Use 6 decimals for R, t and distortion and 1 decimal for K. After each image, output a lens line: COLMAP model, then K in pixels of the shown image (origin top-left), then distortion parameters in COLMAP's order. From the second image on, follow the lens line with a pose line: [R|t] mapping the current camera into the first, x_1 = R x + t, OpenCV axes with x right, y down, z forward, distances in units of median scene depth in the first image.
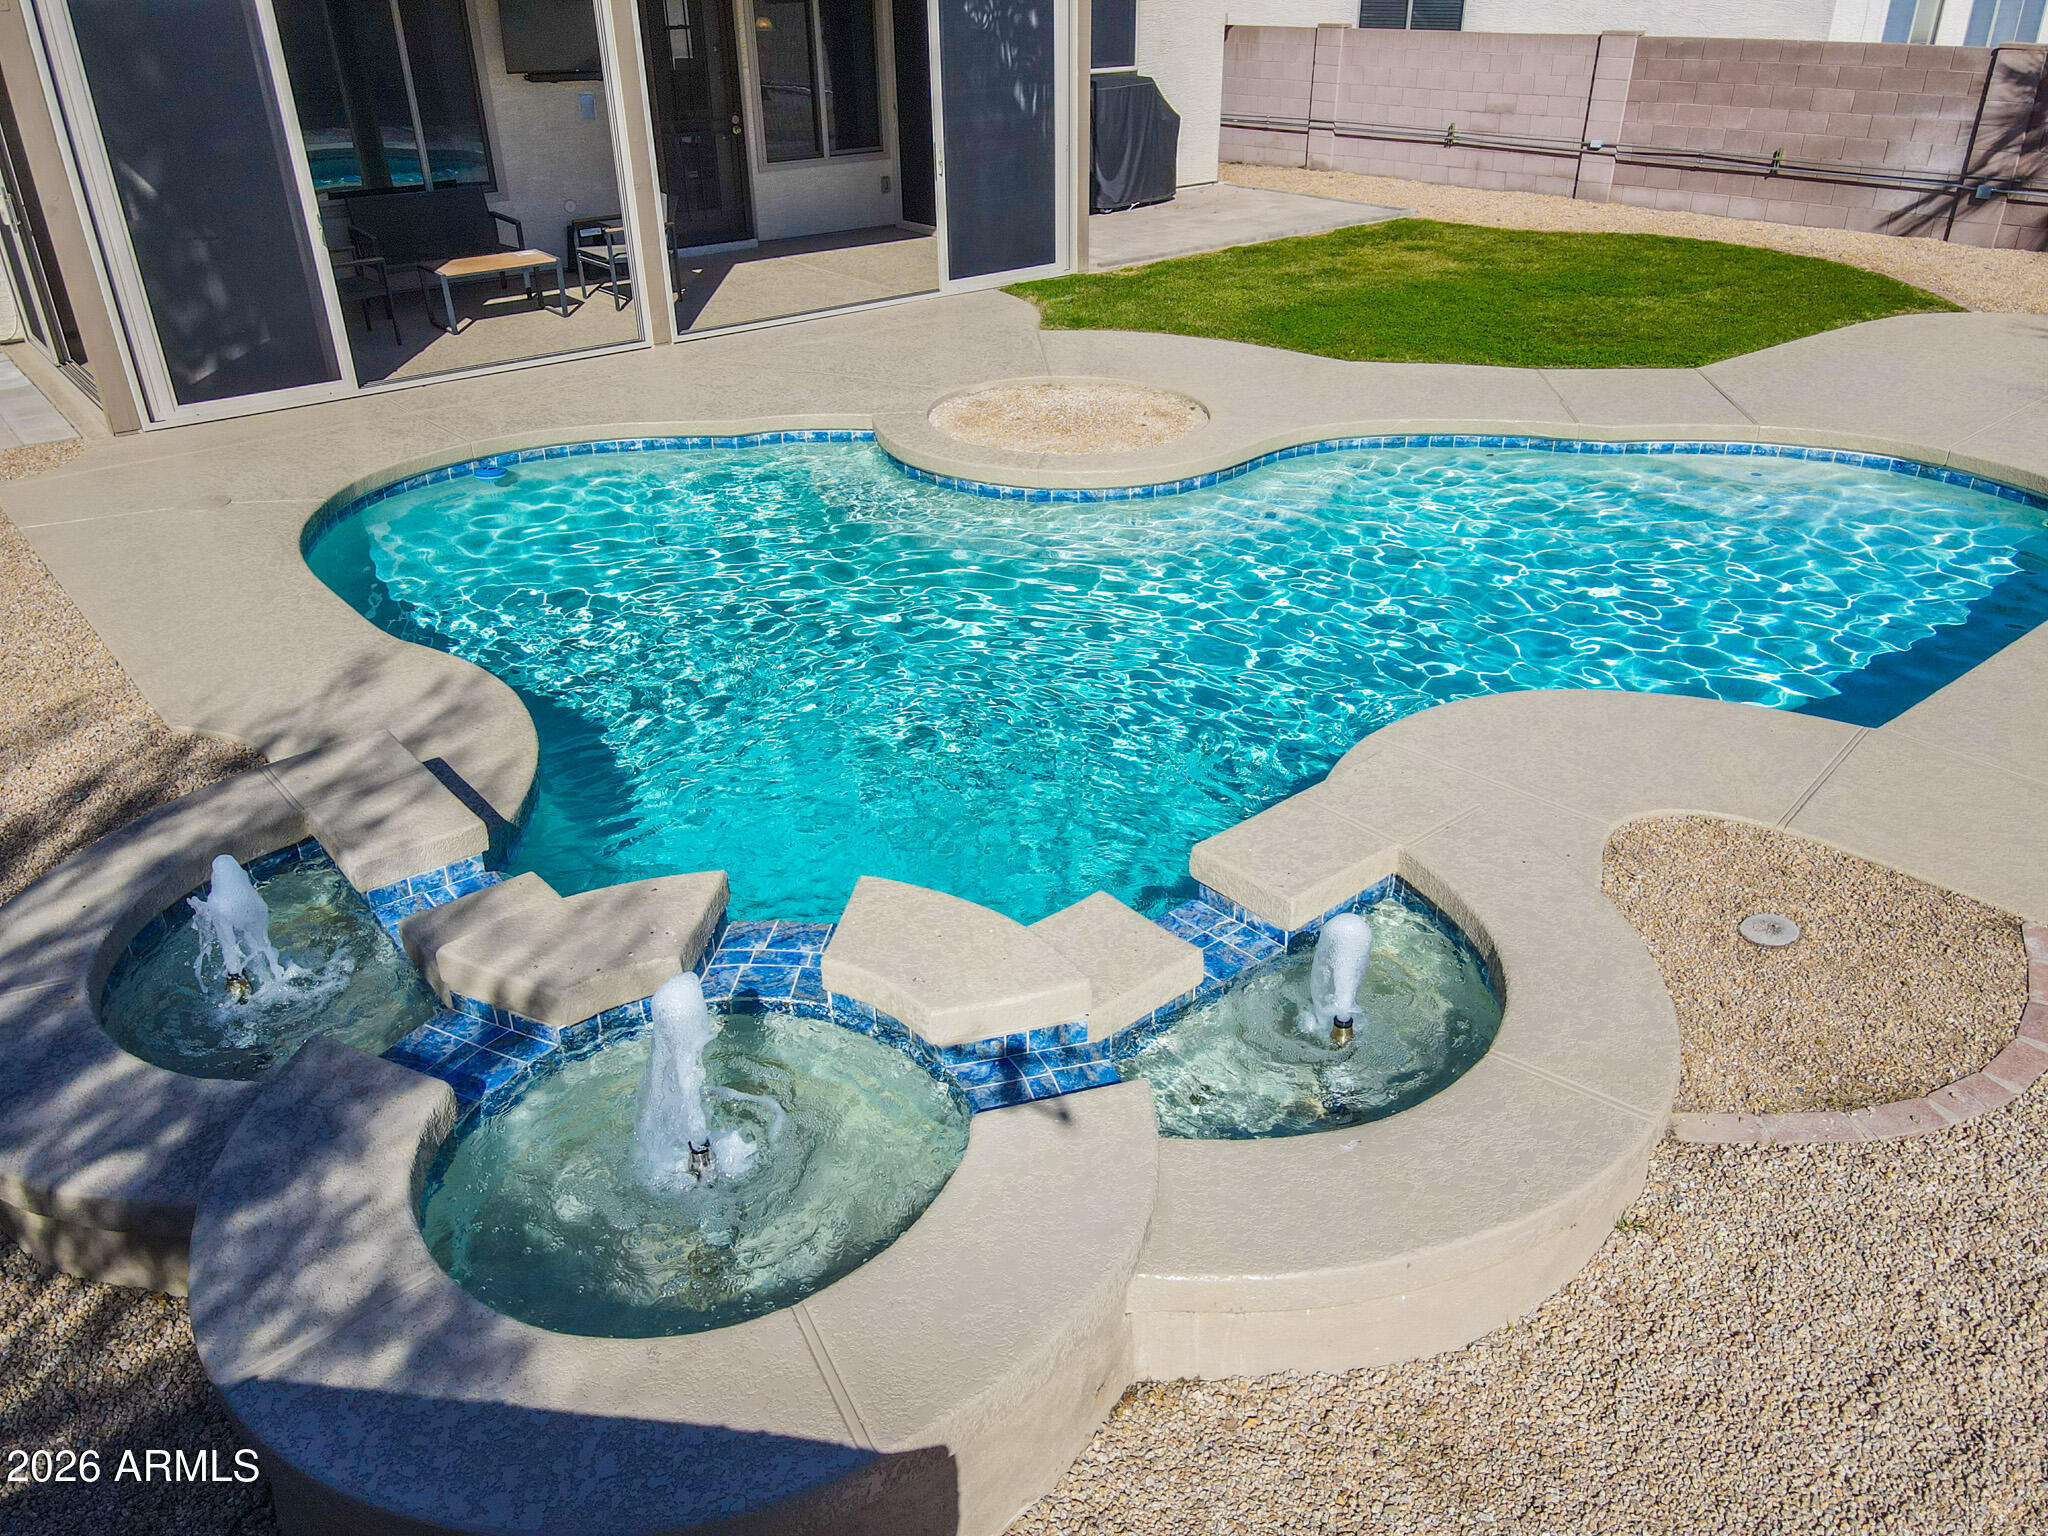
lens RADIAL K [[1514.0, 0, 1019.3], [0, 1514.0, 764.5], [0, 0, 1]] dist [-0.003897, 0.032468]
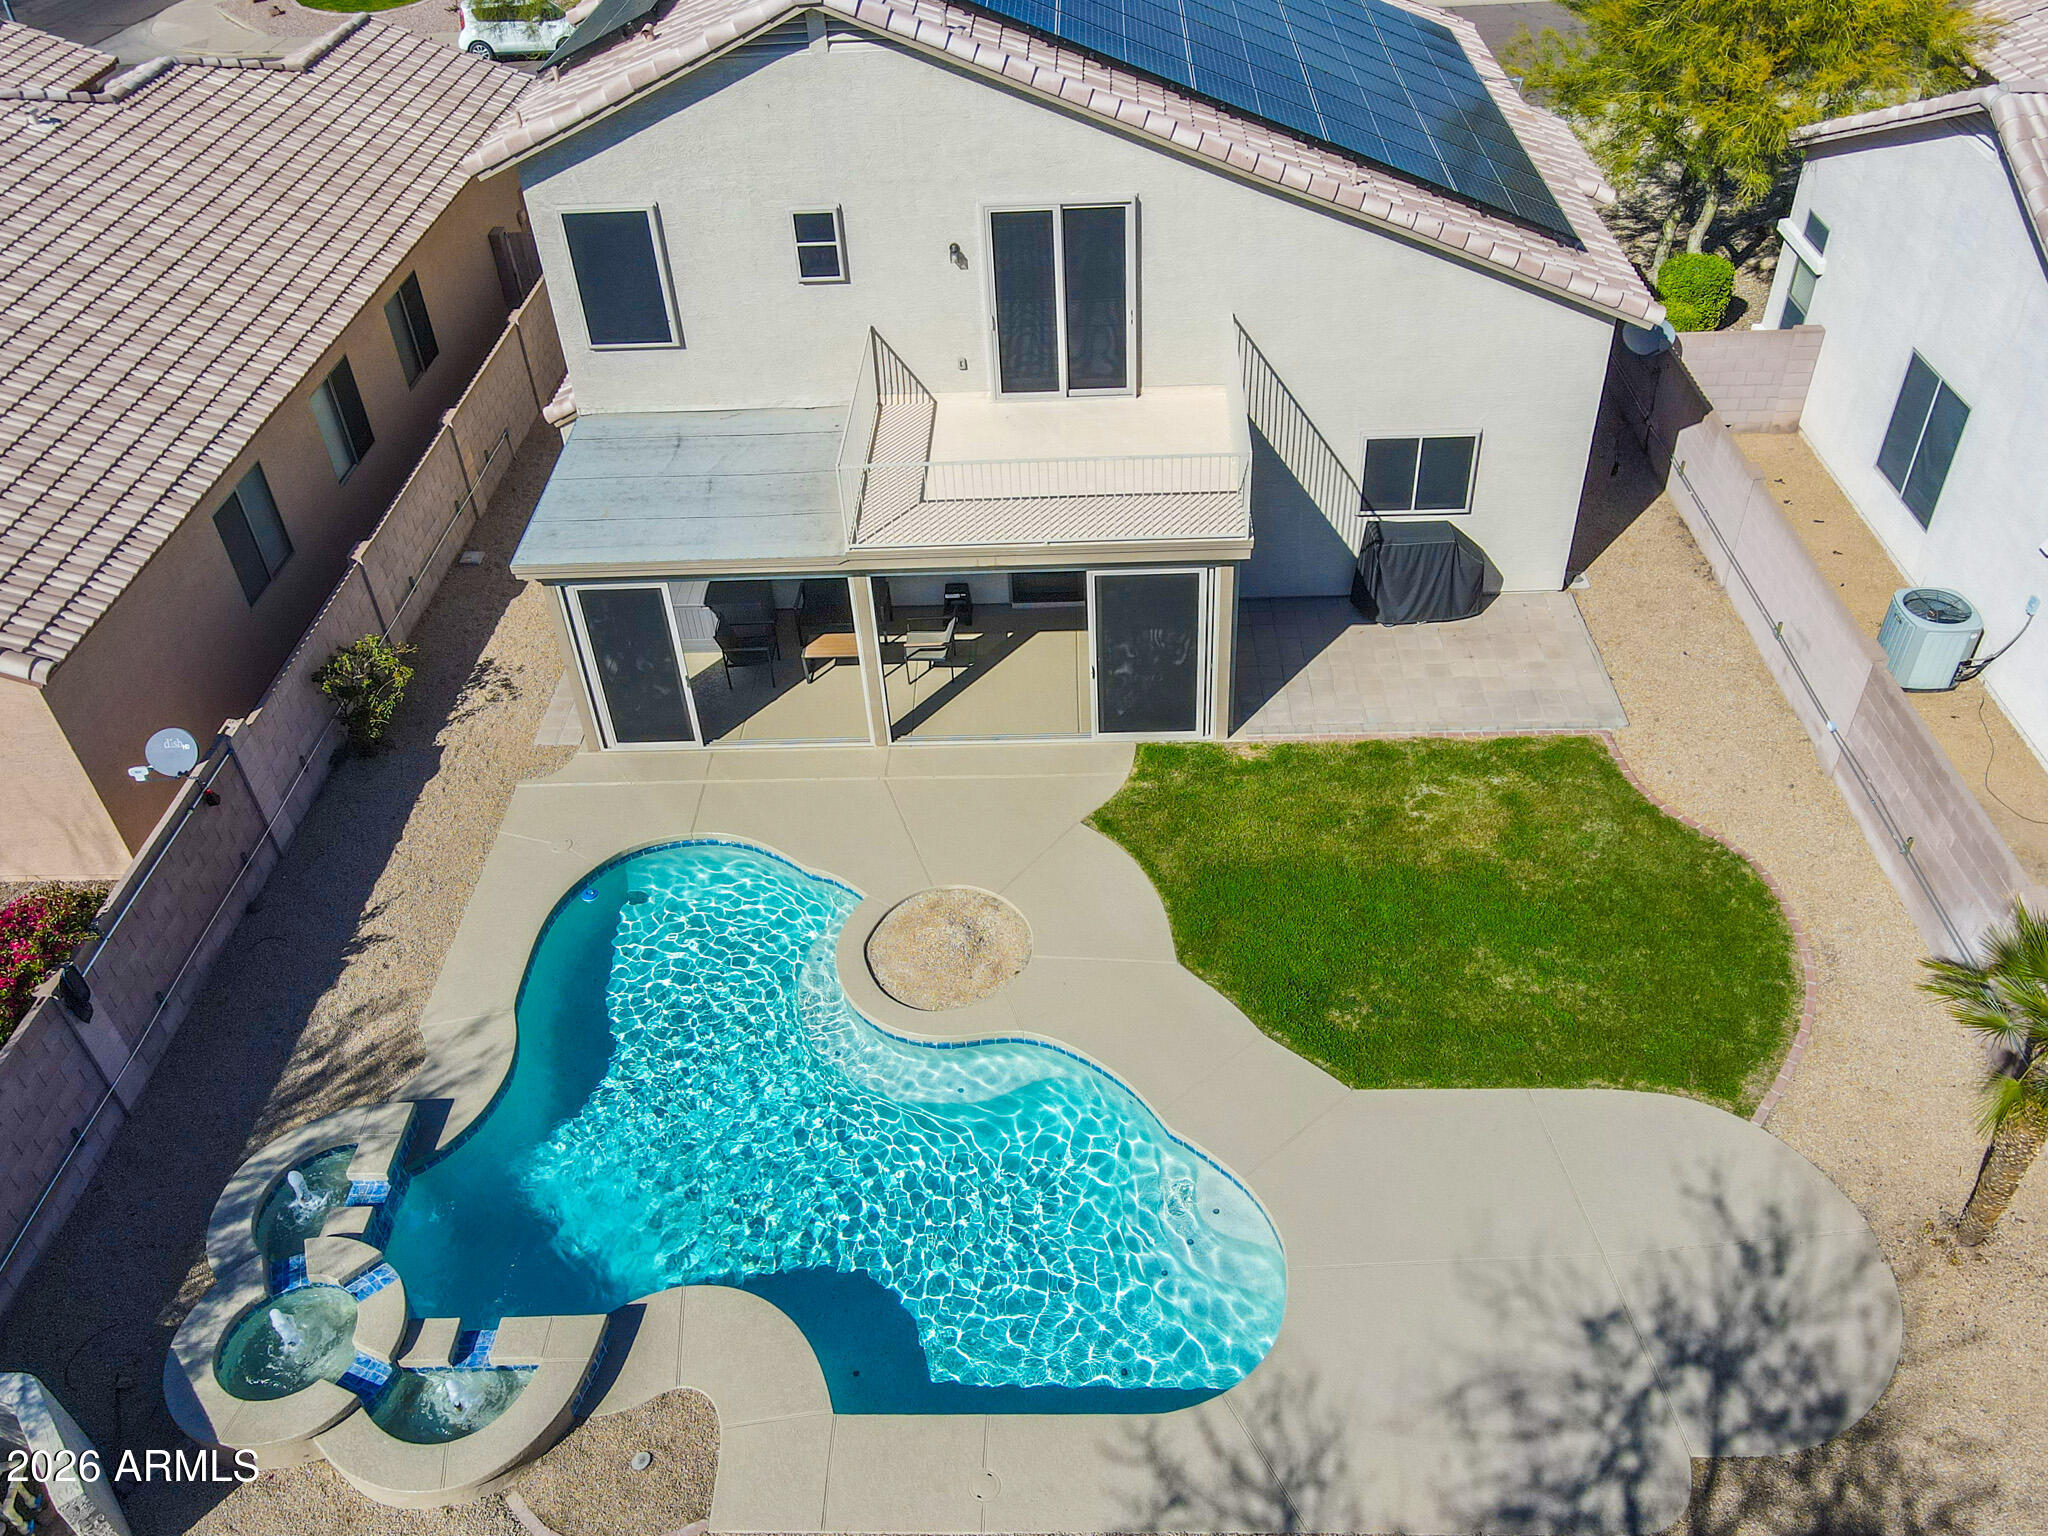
lens RADIAL K [[1581.0, 0, 1024.0], [0, 1581.0, 768.0], [0, 0, 1]] dist [-0.010273, 0.011582]
pose [[0.754783, 0.399531, -0.520267, 0.996587], [-0.275555, 0.912862, 0.301253, -1.031625], [0.595292, -0.084018, 0.799105, -0.367274]]
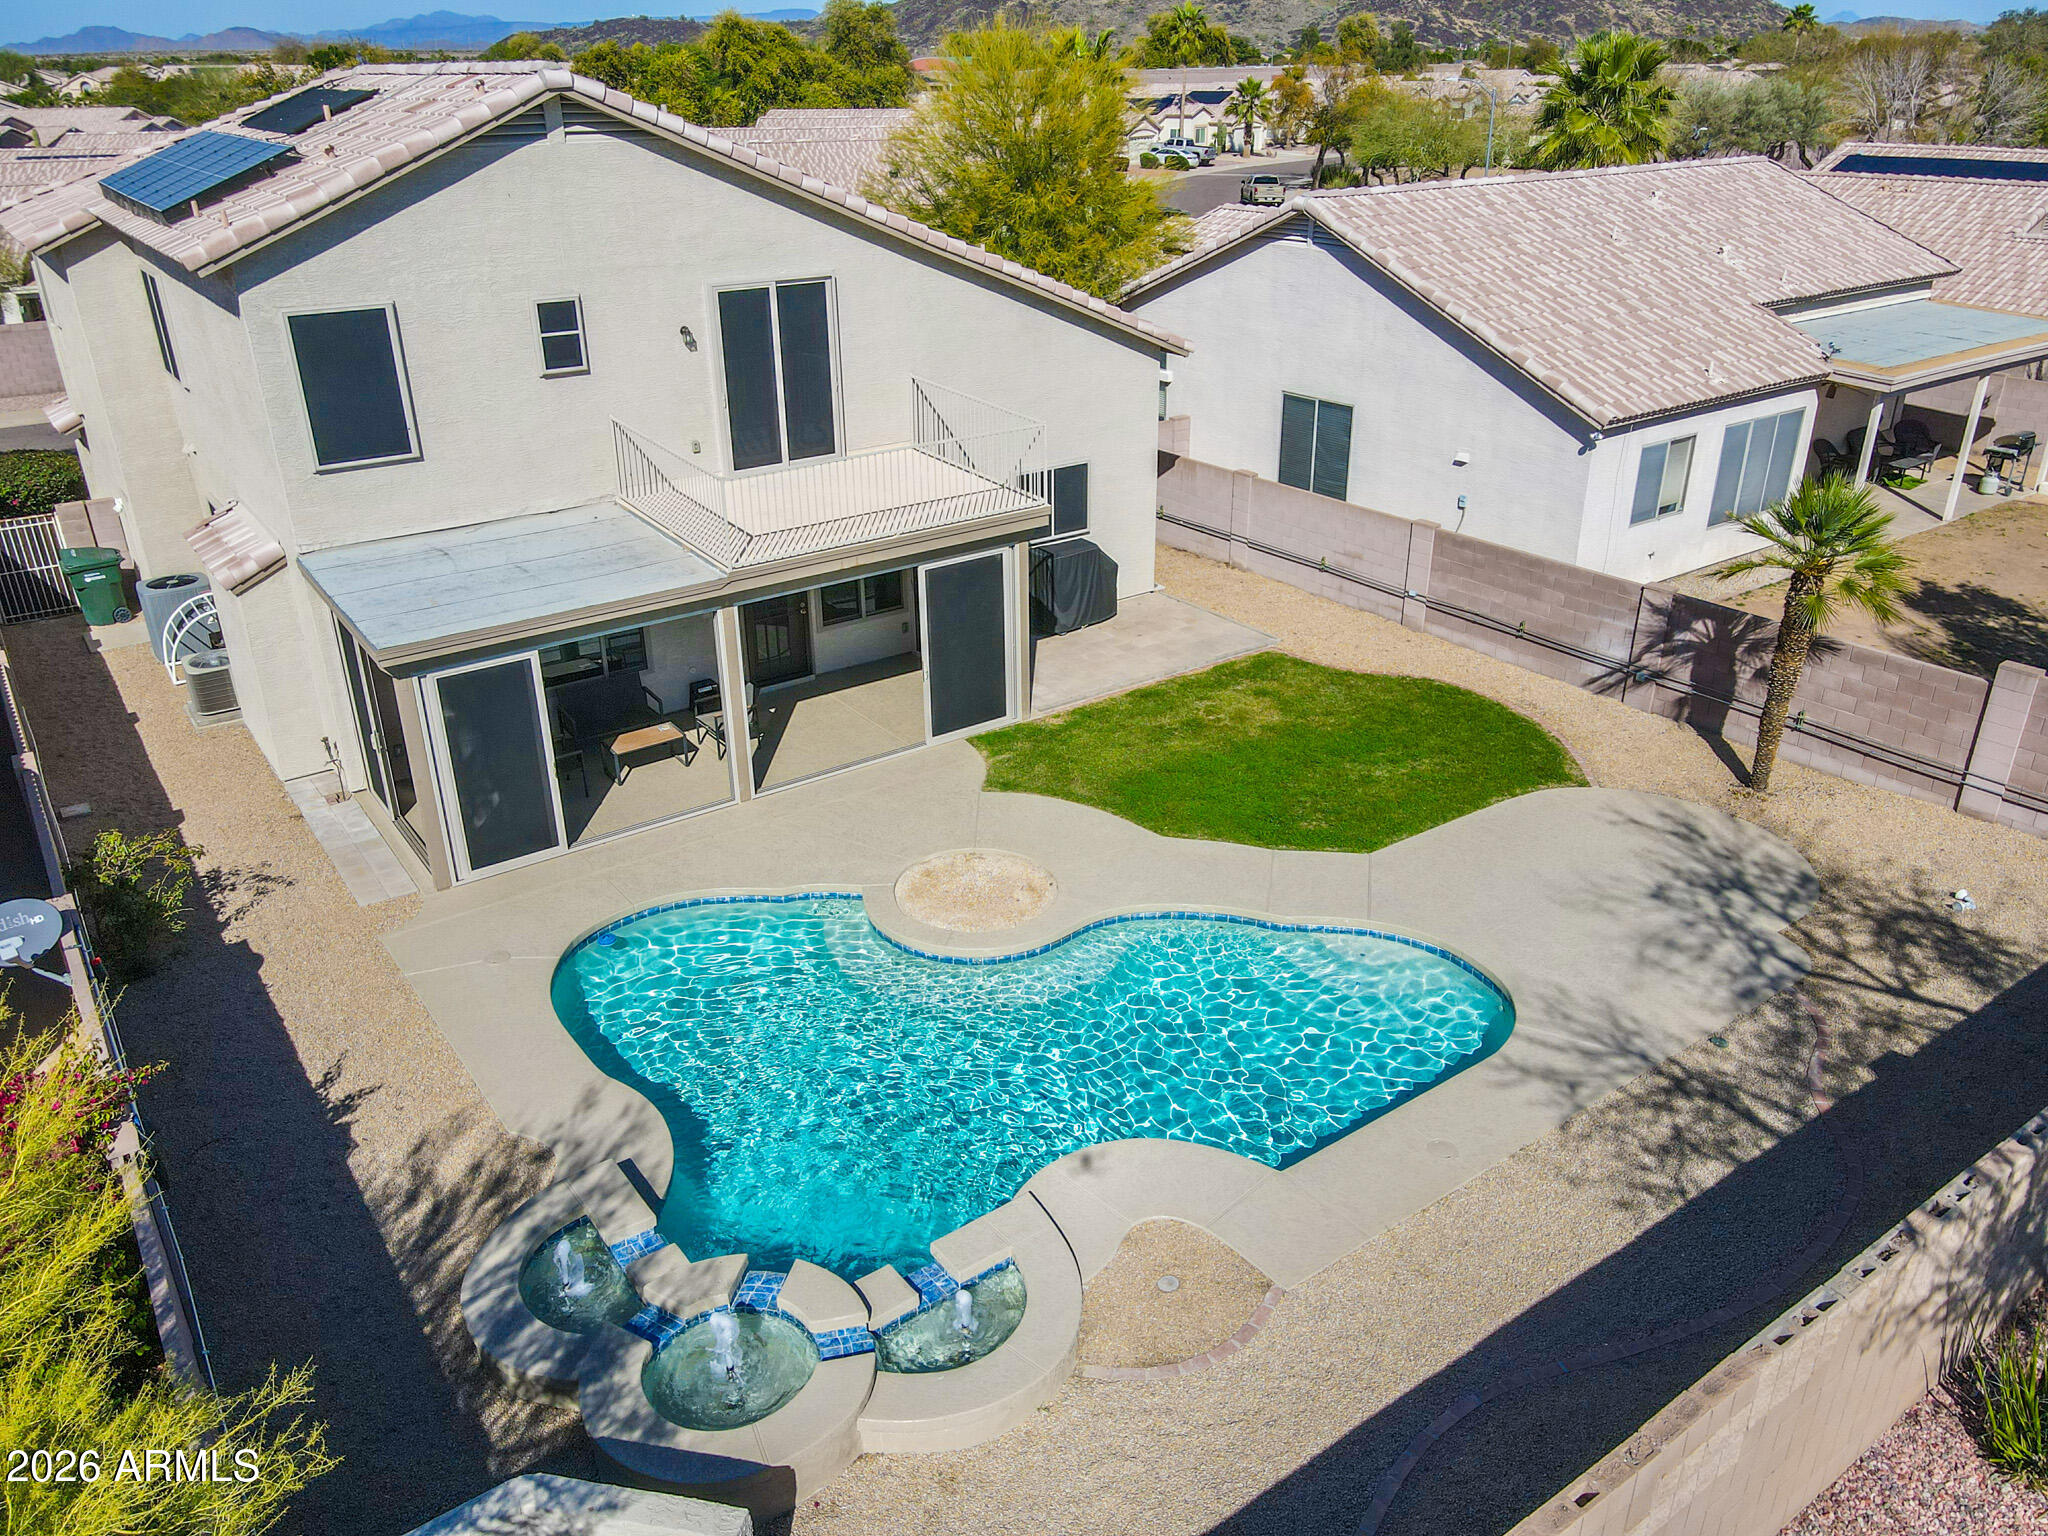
lens RADIAL K [[1514.0, 0, 1019.3], [0, 1514.0, 764.5], [0, 0, 1]] dist [-0.003897, 0.032468]
pose [[0.997926, 0.029712, -0.057103, 0.186926], [-0.032903, 0.997901, -0.055774, -0.296908], [0.055326, 0.057538, 0.996809, -0.762310]]
